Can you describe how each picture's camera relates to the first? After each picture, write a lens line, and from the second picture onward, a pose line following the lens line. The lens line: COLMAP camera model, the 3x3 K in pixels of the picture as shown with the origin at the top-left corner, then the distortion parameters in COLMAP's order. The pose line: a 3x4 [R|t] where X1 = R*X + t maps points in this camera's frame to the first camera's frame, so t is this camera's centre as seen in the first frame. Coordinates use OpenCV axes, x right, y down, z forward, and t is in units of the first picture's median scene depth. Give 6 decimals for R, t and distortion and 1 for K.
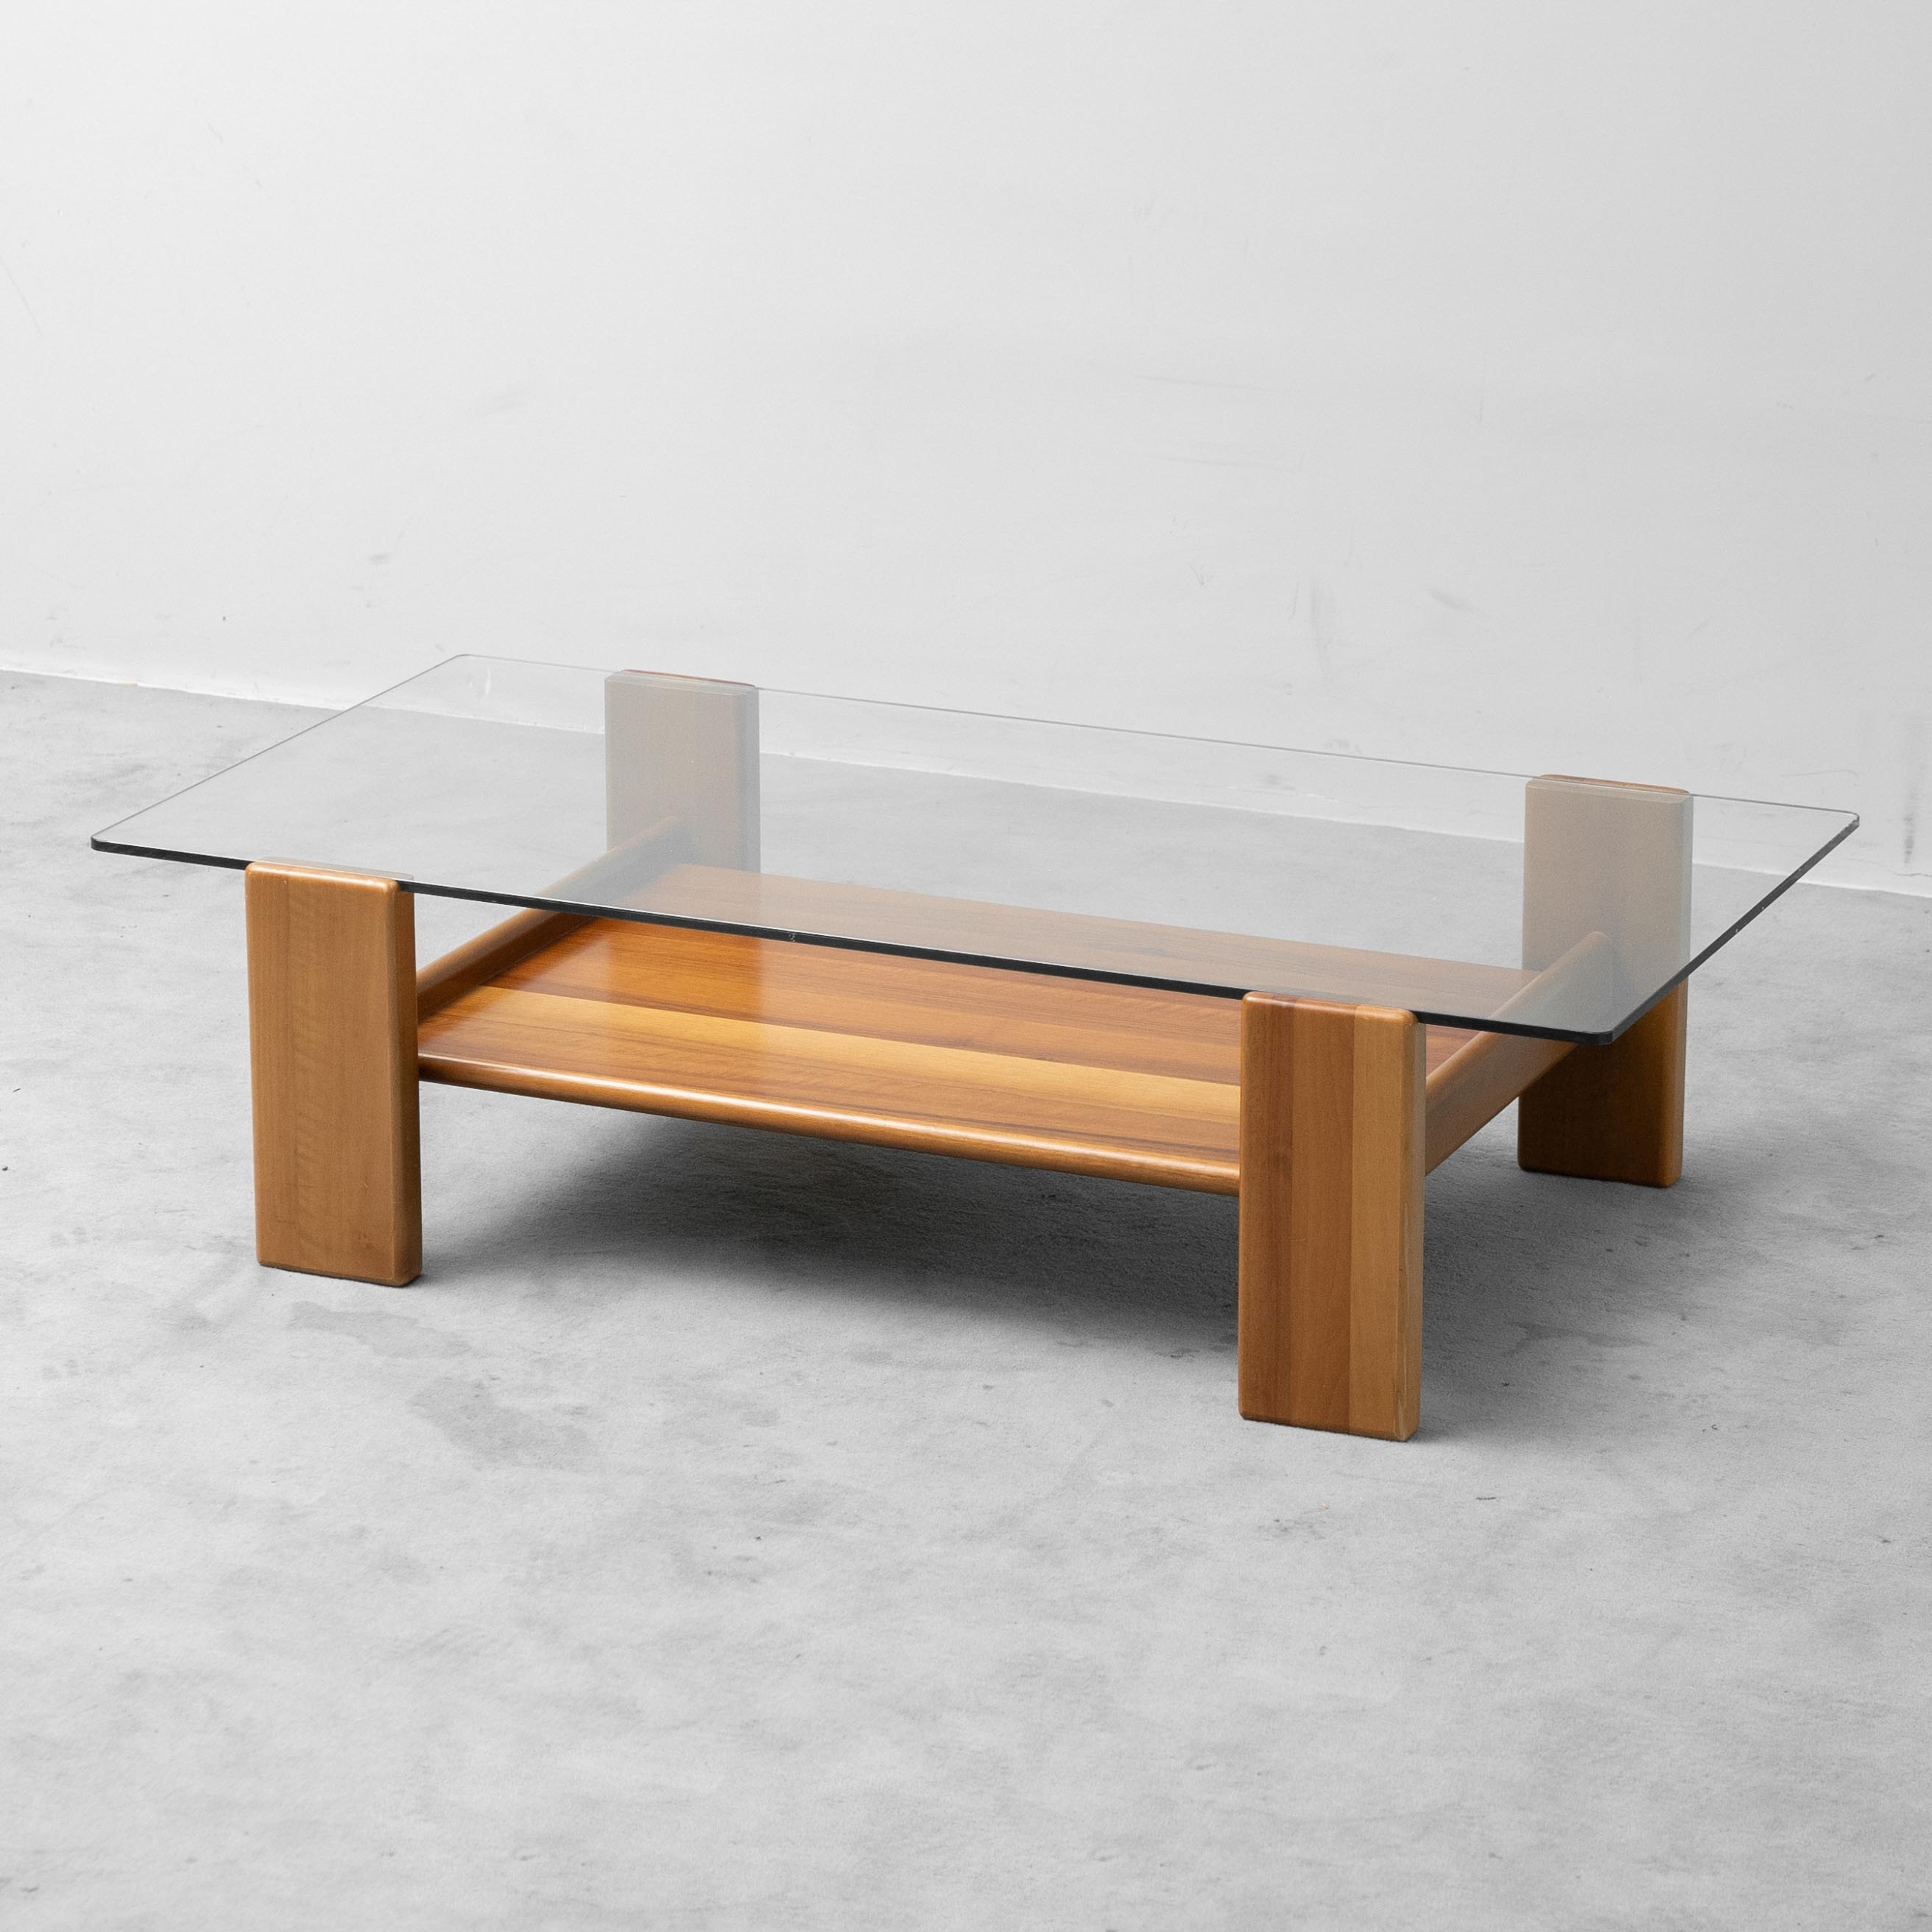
lens RADIAL K [[6830.2, 0, 924.8], [0, 6830.2, 967.3], [0, 0, 1]] dist [0.089784, -0.749750]
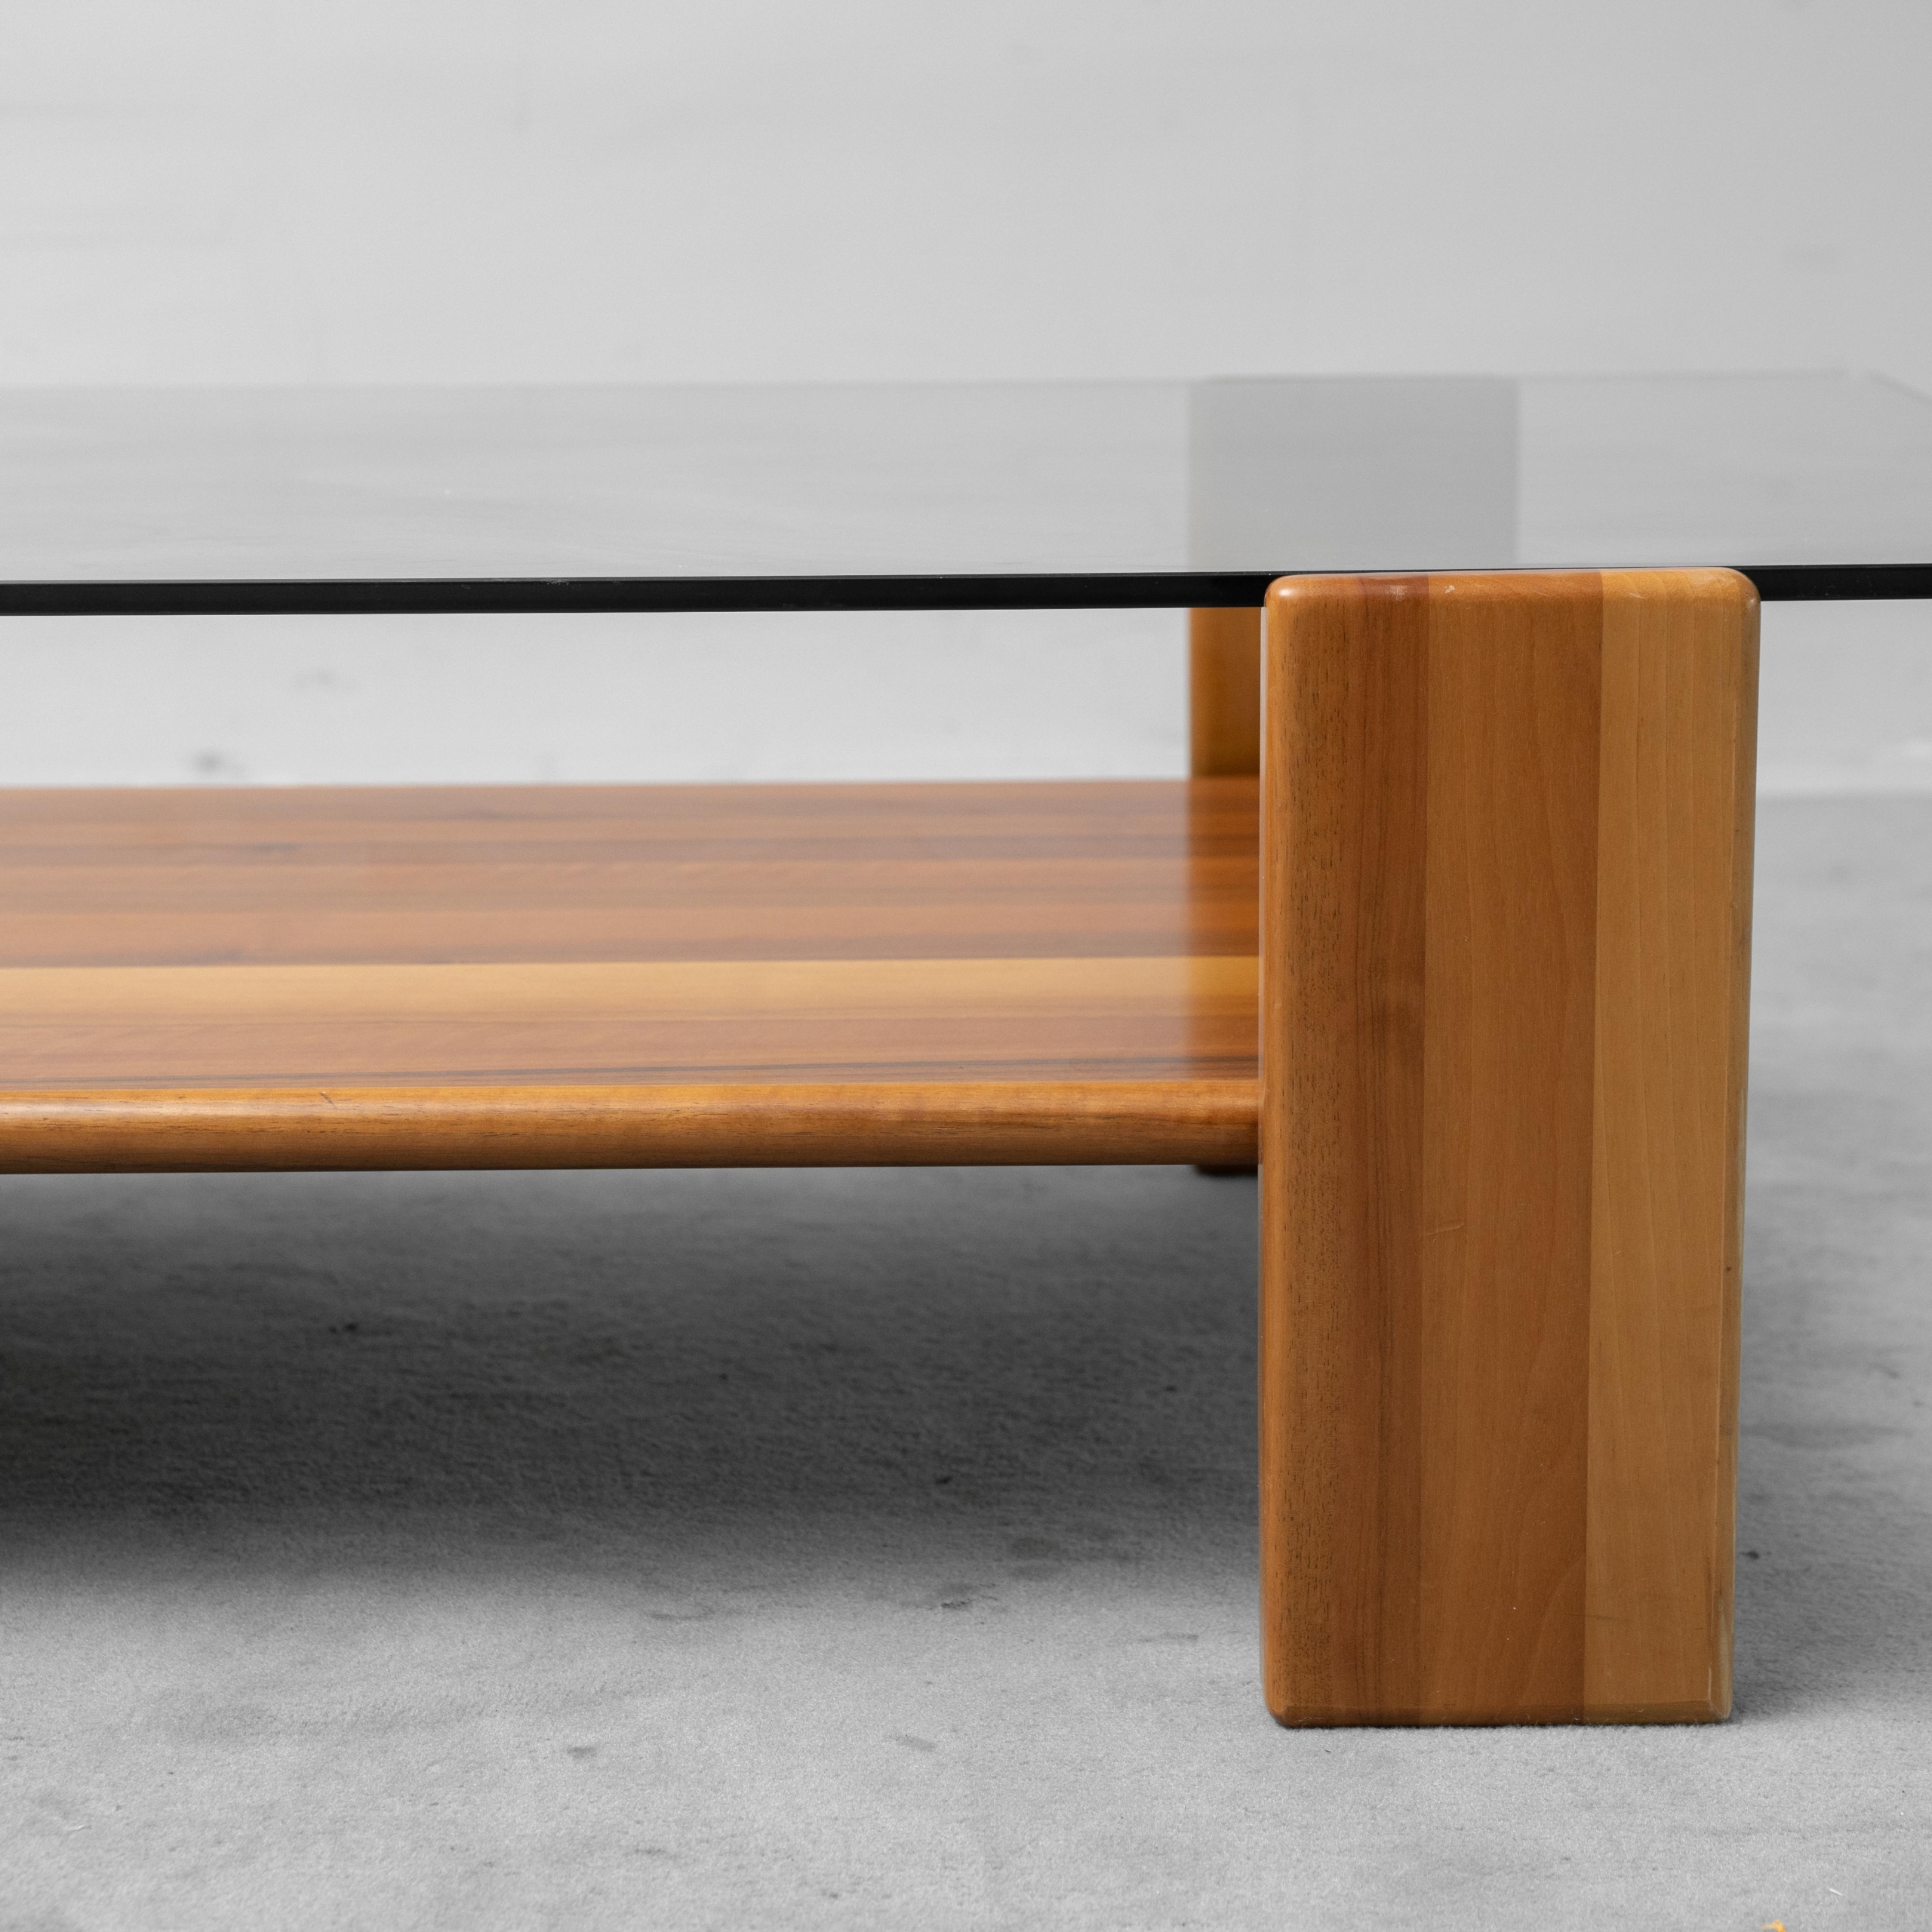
lens RADIAL K [[4553.2, 0, 966.0], [0, 4553.2, 966.0], [0, 0, 1]] dist [0.154068, -0.580588]
pose [[0.917457, -0.088019, 0.387976, -0.066250], [0.124214, 0.989842, -0.069170, 0.039316], [-0.377946, 0.111653, 0.919070, 0.767668]]
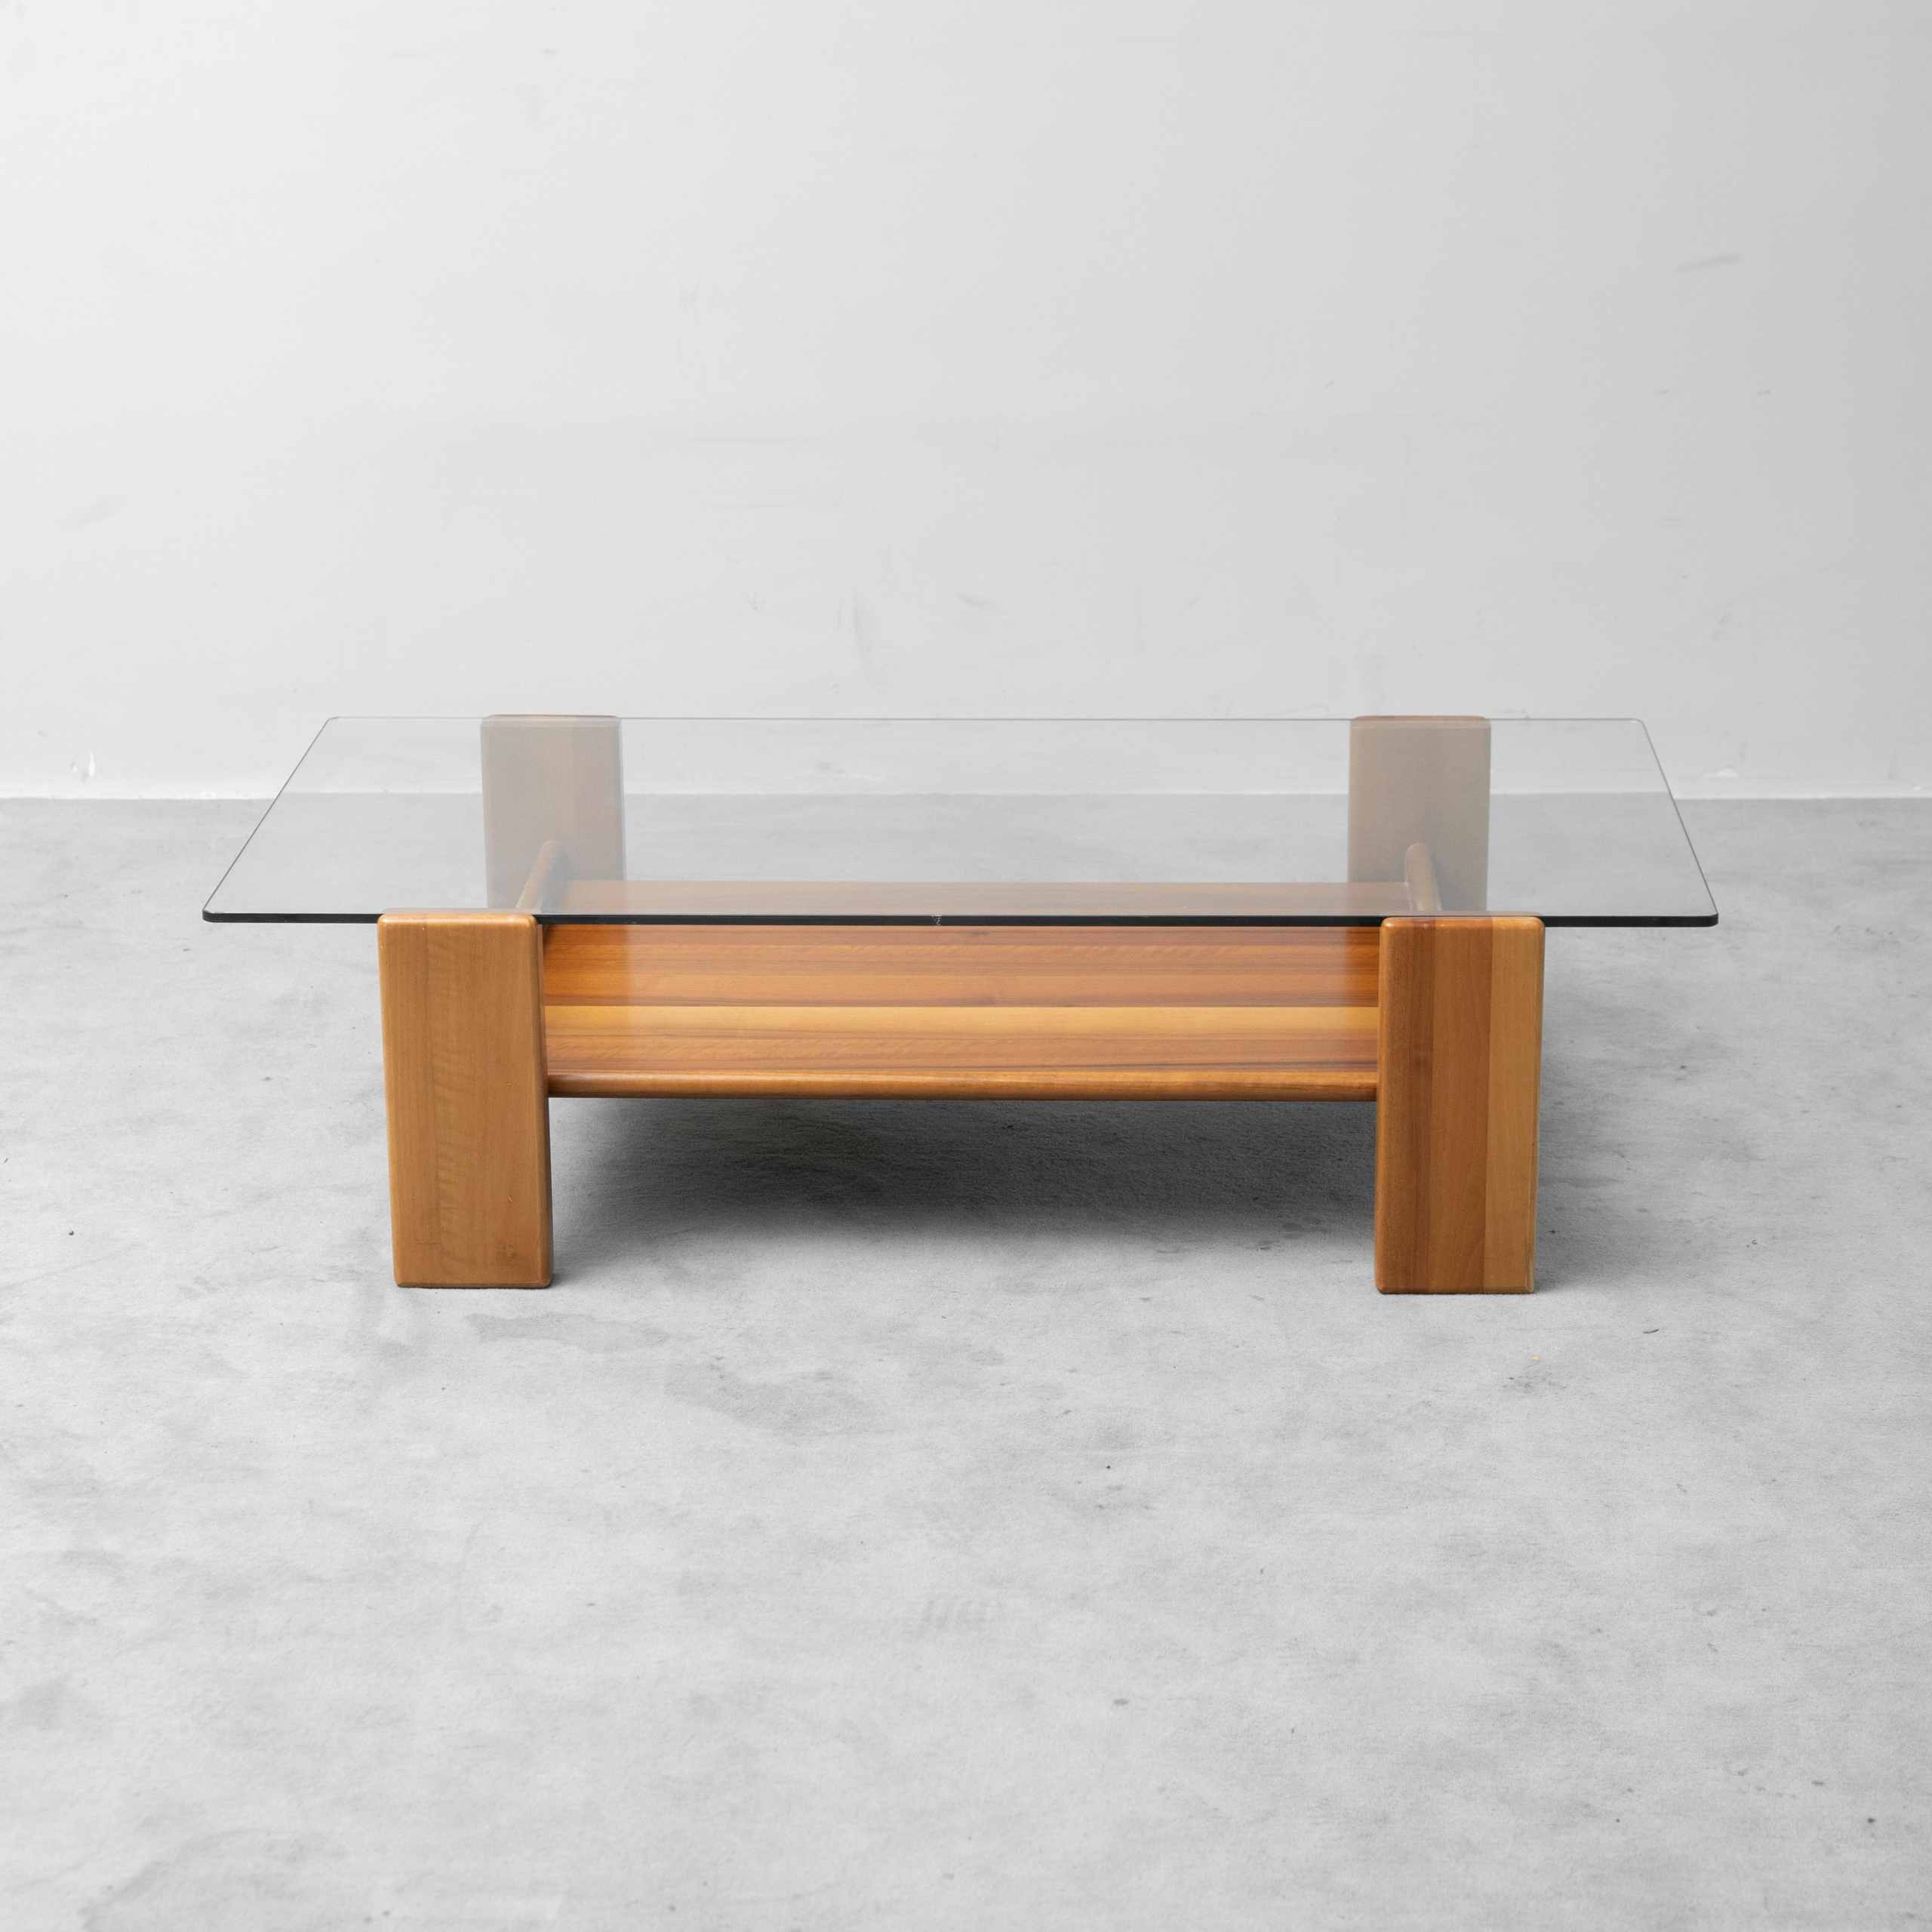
lens RADIAL K [[4575.2, 0, 966.0], [0, 4575.2, 966.0], [0, 0, 1]] dist [0.106567, -0.720058]
pose [[0.926924, -0.120972, 0.355216, -0.282745], [0.116637, 0.992603, 0.033680, -0.021927], [-0.356663, 0.010212, 0.934177, 0.312860]]
